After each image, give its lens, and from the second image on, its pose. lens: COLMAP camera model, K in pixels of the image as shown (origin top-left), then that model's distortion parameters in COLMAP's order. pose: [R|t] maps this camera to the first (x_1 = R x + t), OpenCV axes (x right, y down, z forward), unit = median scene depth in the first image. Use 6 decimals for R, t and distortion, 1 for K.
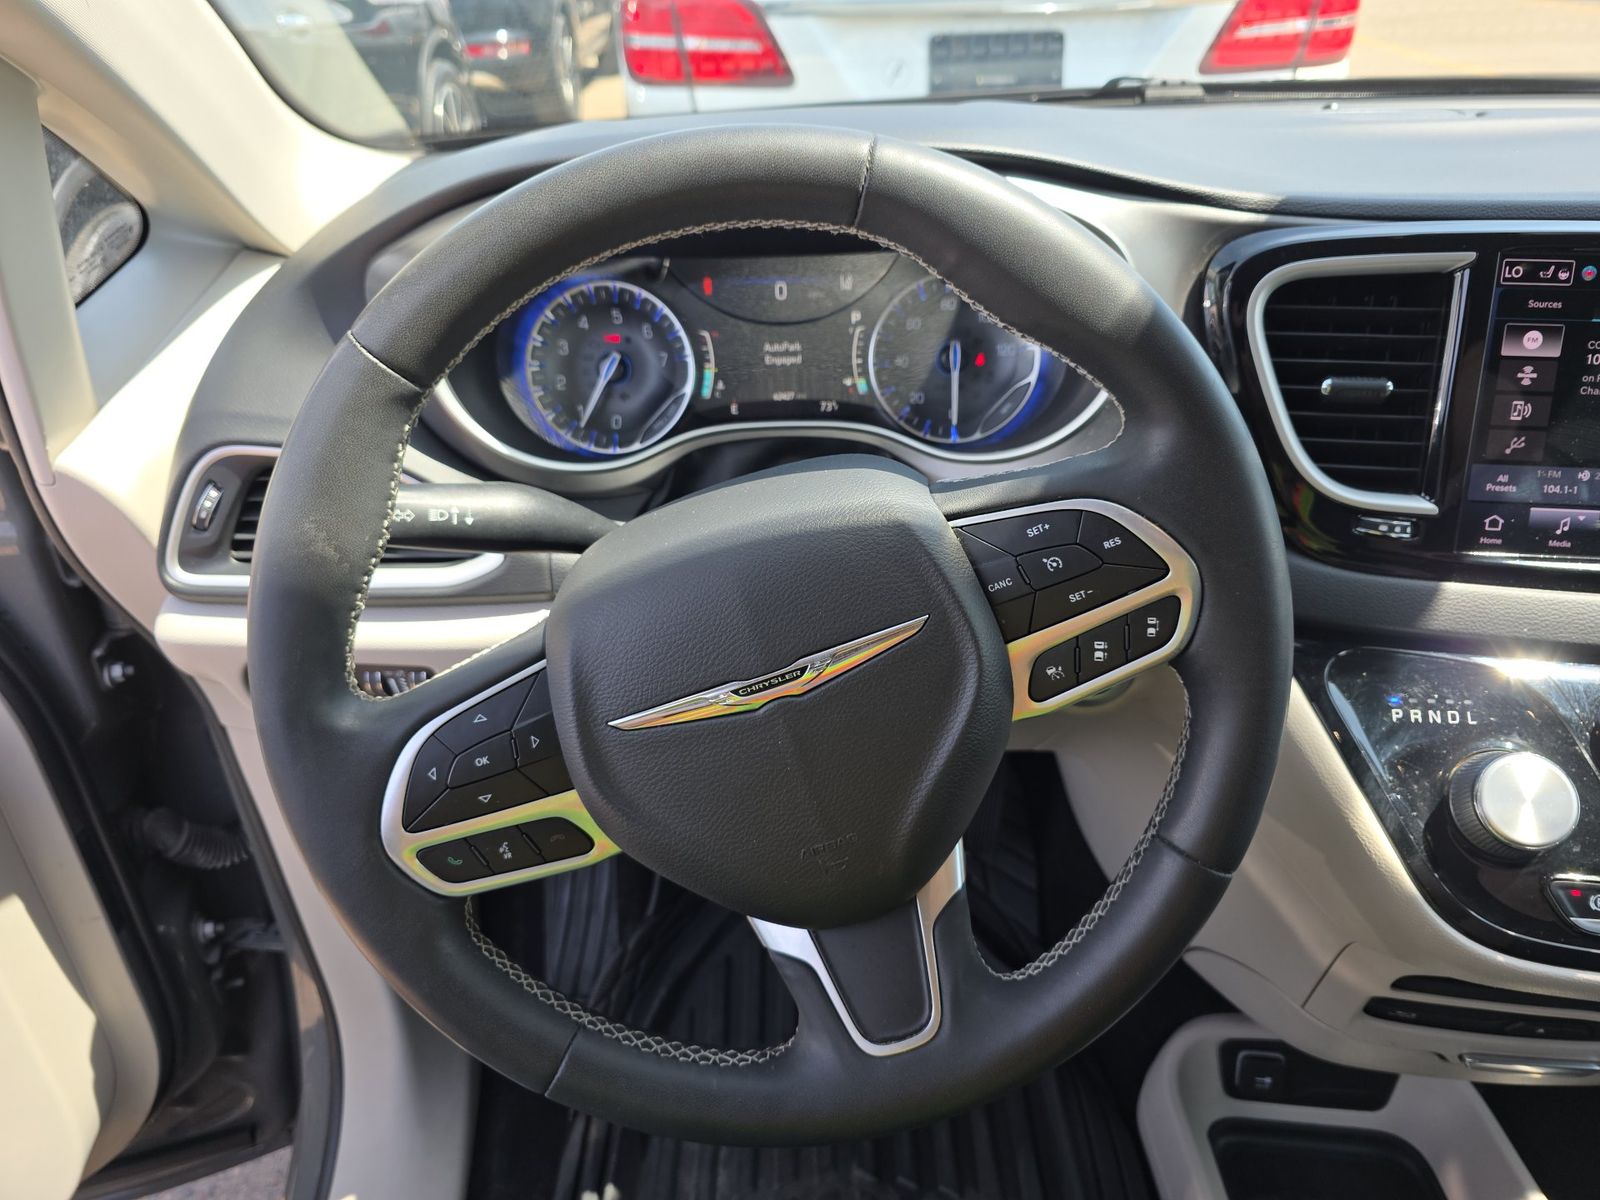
lens RADIAL K [[1141.8, 0, 803.3], [0, 1141.8, 633.6], [0, 0, 1]] dist [0.041673, -0.048500]
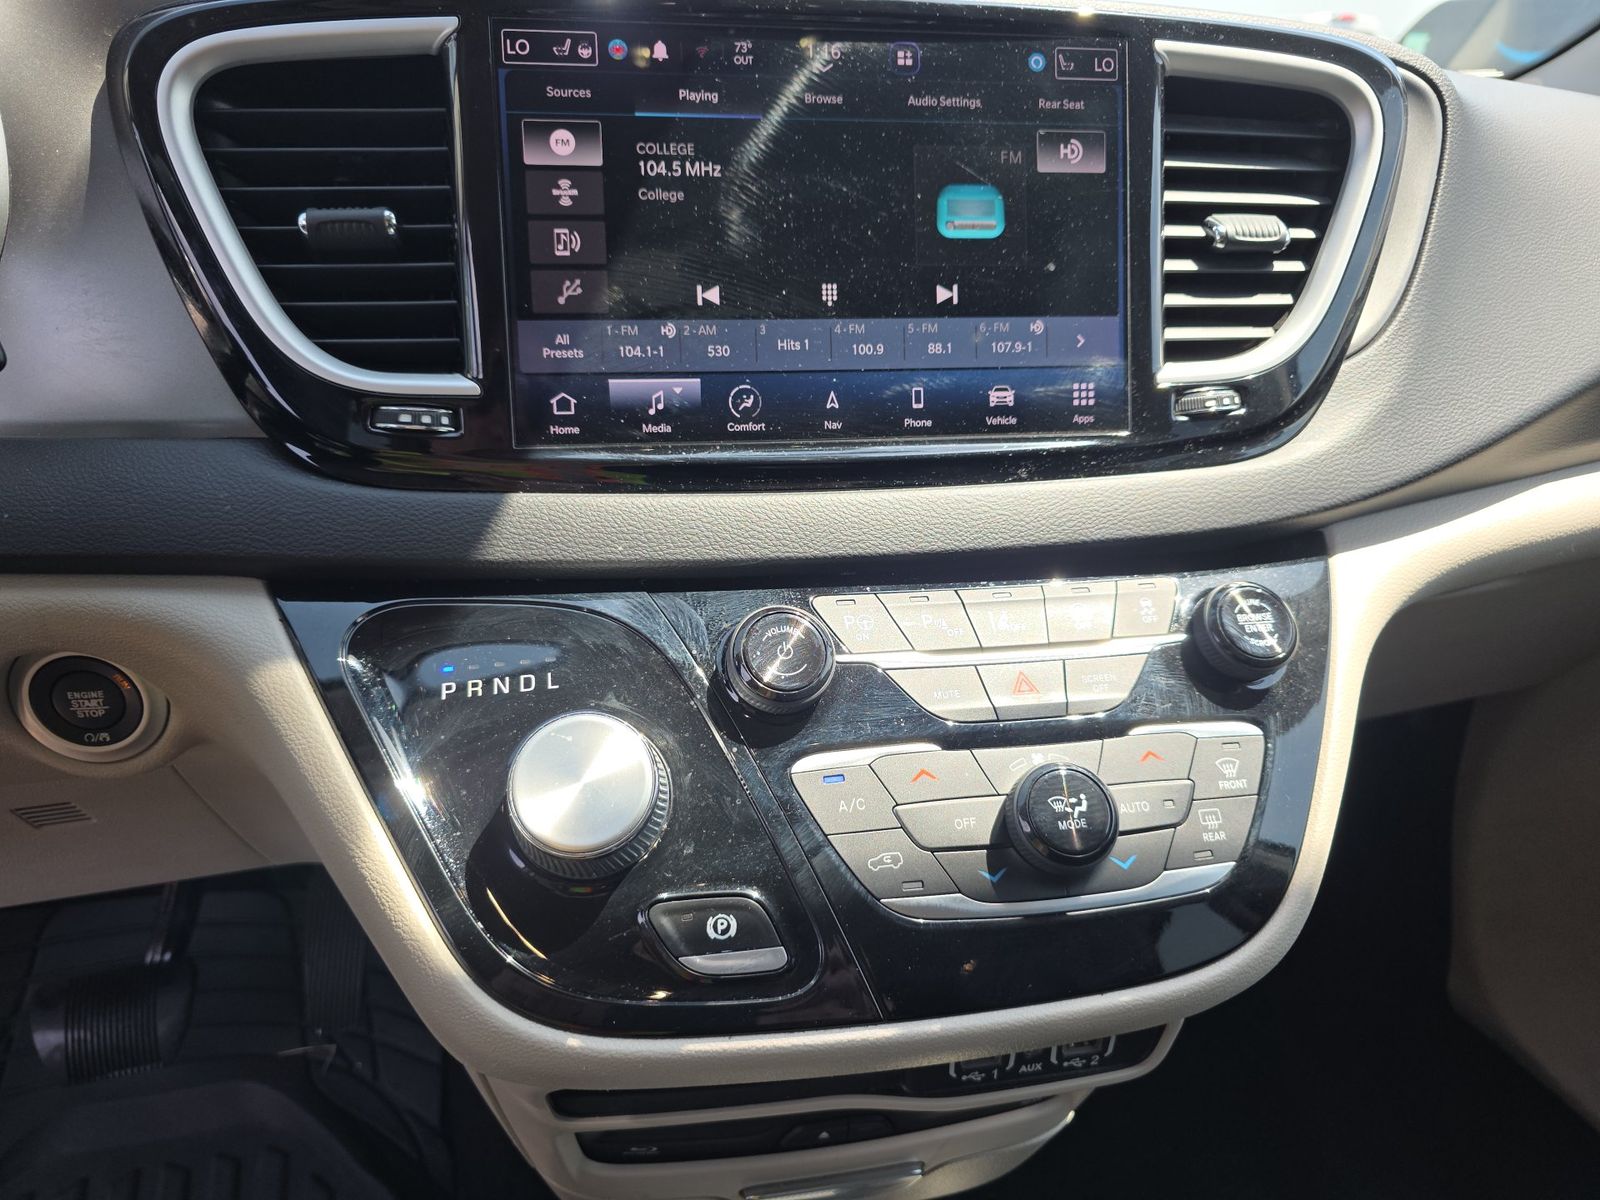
lens RADIAL K [[1141.8, 0, 803.3], [0, 1141.8, 633.6], [0, 0, 1]] dist [0.041673, -0.048500]
pose [[0.953616, -0.086920, 0.288203, 0.525749], [0.128165, 0.983529, -0.127452, 0.148581], [-0.272378, 0.158478, 0.949050, 0.321591]]
